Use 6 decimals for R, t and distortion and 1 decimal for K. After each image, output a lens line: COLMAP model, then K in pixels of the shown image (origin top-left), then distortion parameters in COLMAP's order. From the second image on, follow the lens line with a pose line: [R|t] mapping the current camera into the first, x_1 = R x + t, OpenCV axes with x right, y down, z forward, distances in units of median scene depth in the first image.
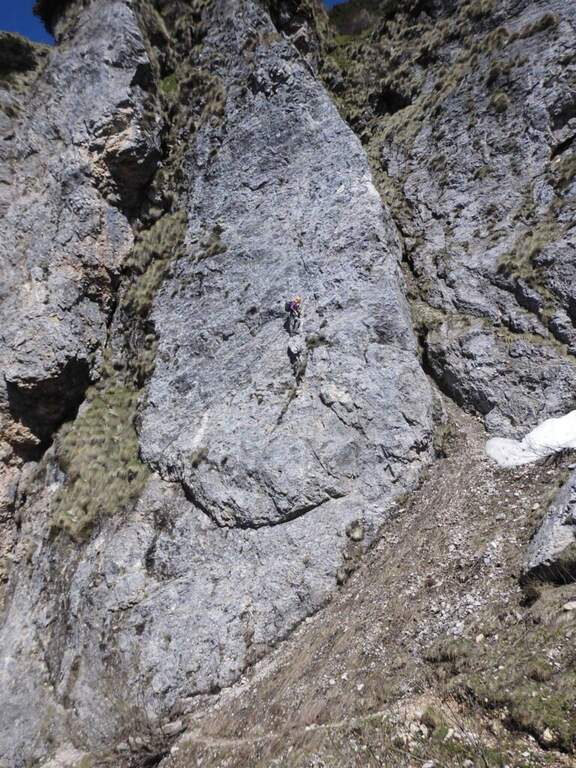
lens RADIAL K [[566.5, 0, 281.7], [0, 566.5, 385.9], [0, 0, 1]] dist [0.022447, -0.013859]
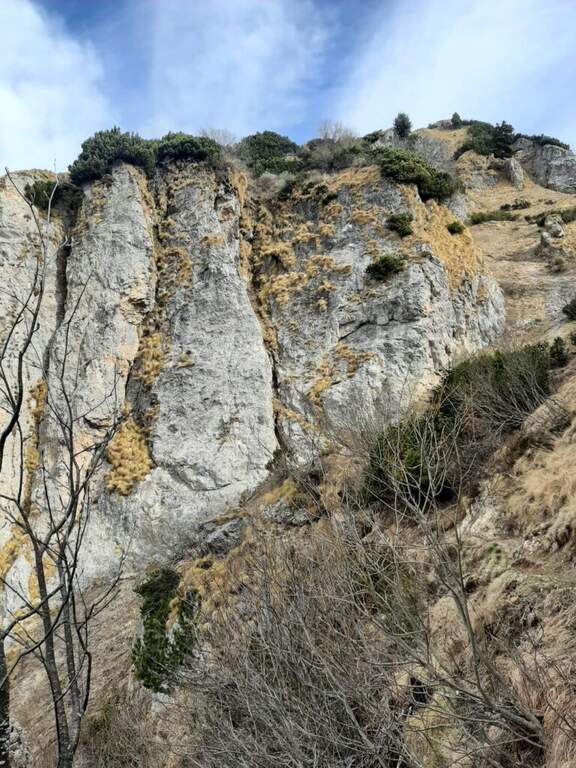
lens RADIAL K [[566.5, 0, 281.7], [0, 566.5, 388.3], [0, 0, 1]] dist [0.022447, -0.013859]
pose [[0.975013, 0.078788, 0.207707, -0.232704], [-0.087555, 0.995601, 0.033344, -0.275233], [-0.204166, -0.050697, 0.977623, -1.298414]]
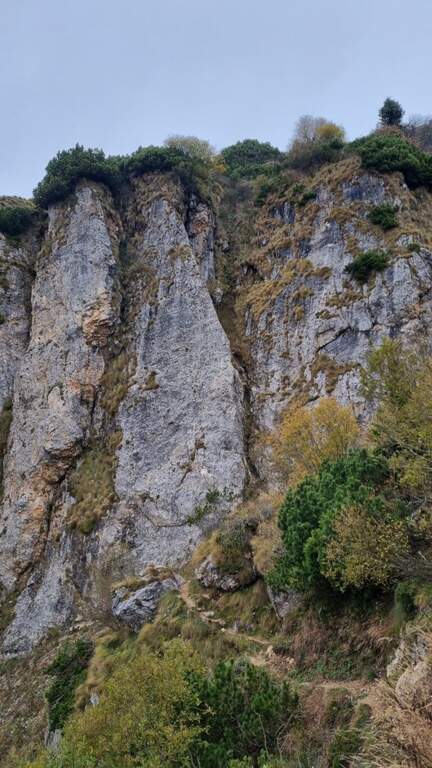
lens RADIAL K [[551.6, 0, 224.4], [0, 551.6, 384.5], [0, 0, 1]] dist [0.046582, 0.008467]
pose [[0.996732, 0.034787, 0.072911, -0.007939], [-0.035576, 0.999321, 0.009551, -0.299603], [-0.072530, -0.012114, 0.997293, -1.049872]]
